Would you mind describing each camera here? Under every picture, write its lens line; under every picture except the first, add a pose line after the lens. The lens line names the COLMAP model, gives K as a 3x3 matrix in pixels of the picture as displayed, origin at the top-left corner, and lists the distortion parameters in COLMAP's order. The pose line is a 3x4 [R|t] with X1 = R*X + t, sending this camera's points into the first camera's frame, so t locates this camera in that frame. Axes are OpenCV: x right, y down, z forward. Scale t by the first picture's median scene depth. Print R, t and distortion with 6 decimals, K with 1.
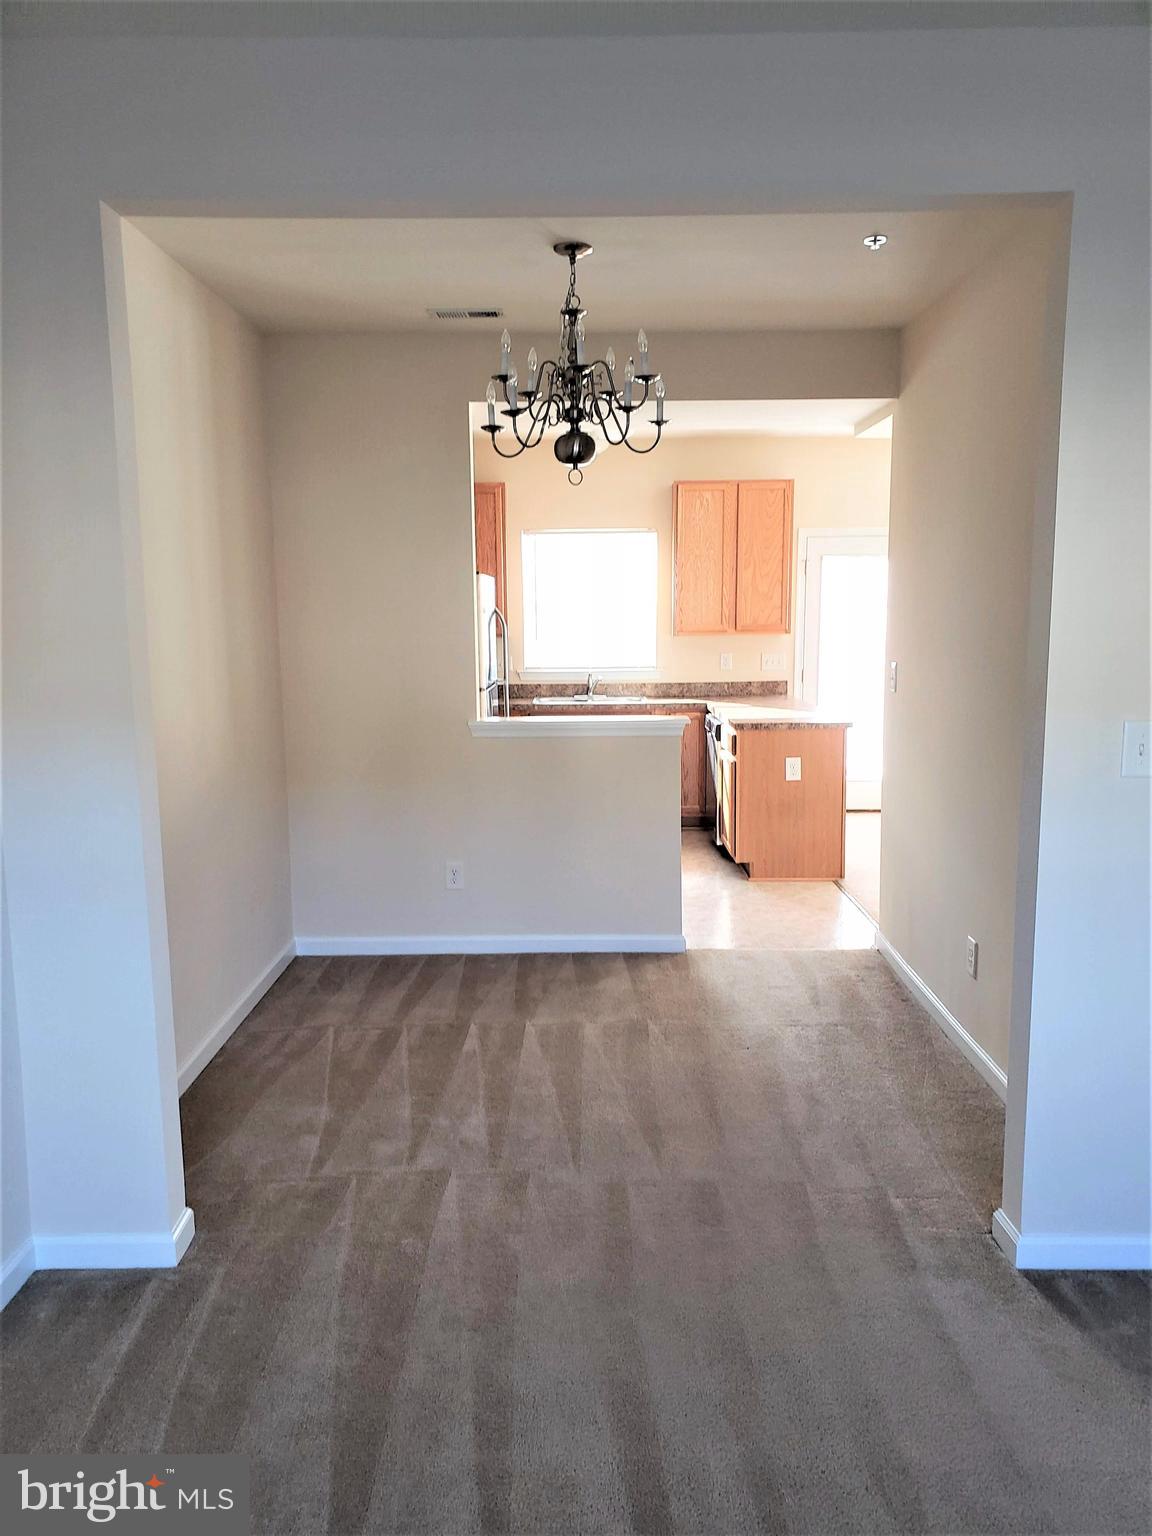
lens RADIAL K [[1188.4, 0, 568.9], [0, 1188.4, 776.2], [0, 0, 1]] dist [0.108244, -0.219614]
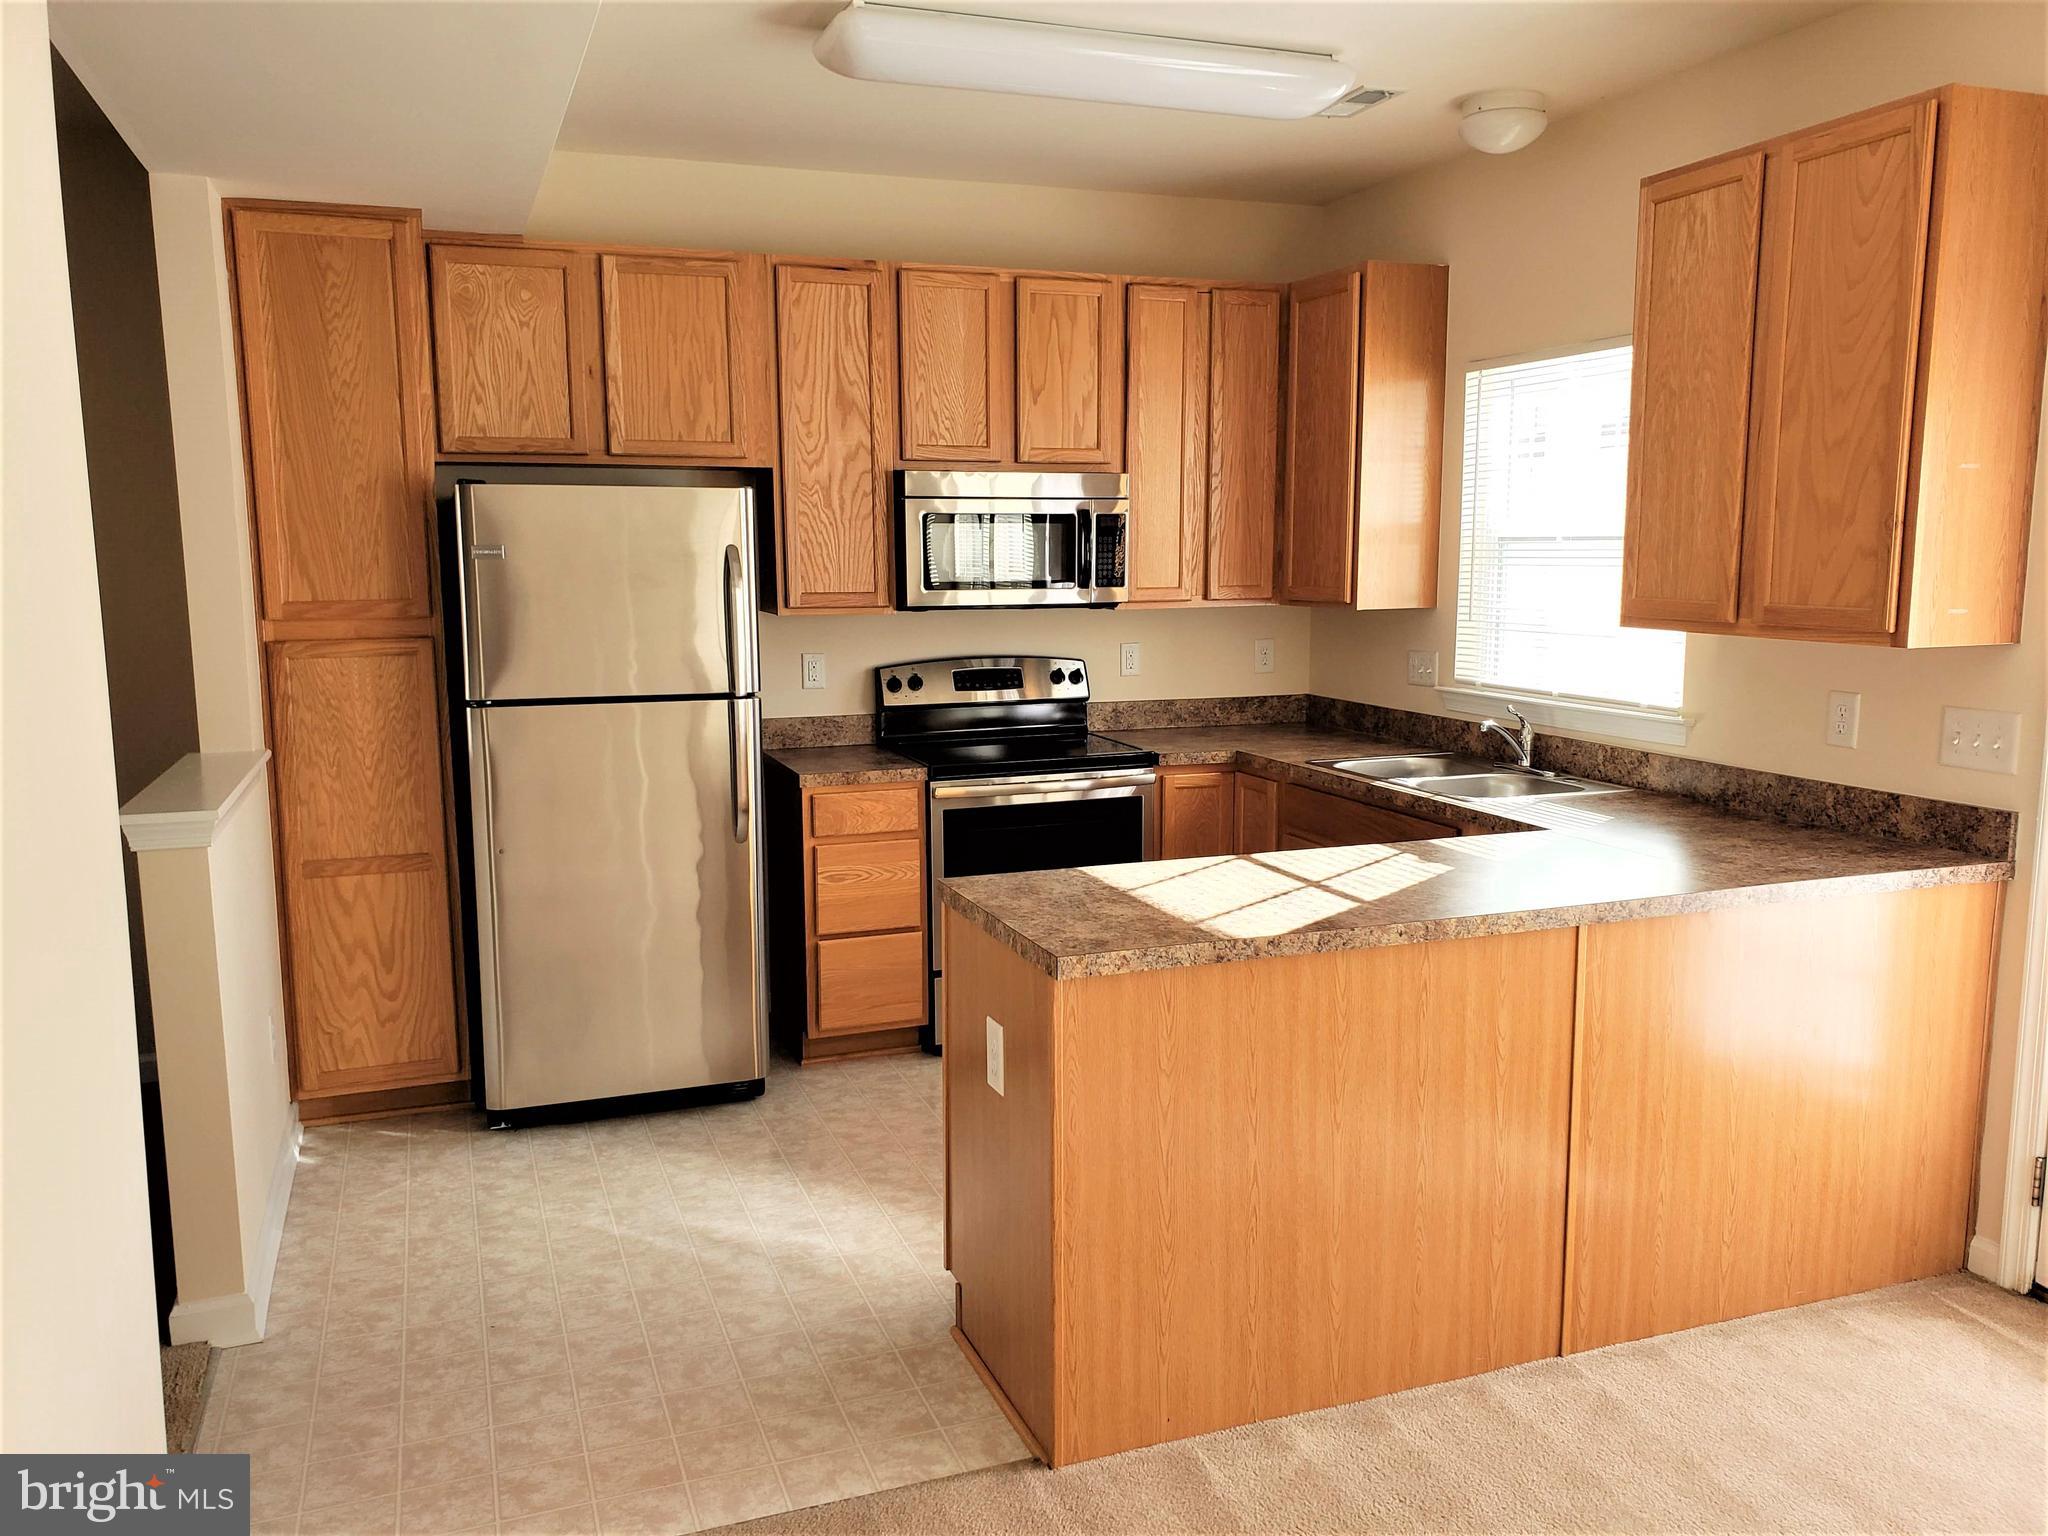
lens RADIAL K [[1597.0, 0, 1024.0], [0, 1597.0, 768.0], [0, 0, 1]] dist [0.052528, -0.064370]
pose [[0.366967, 0.140308, -0.919592, 0.464868], [-0.130520, 0.986547, 0.098439, -0.101811], [0.921032, 0.083901, 0.380343, 0.666915]]
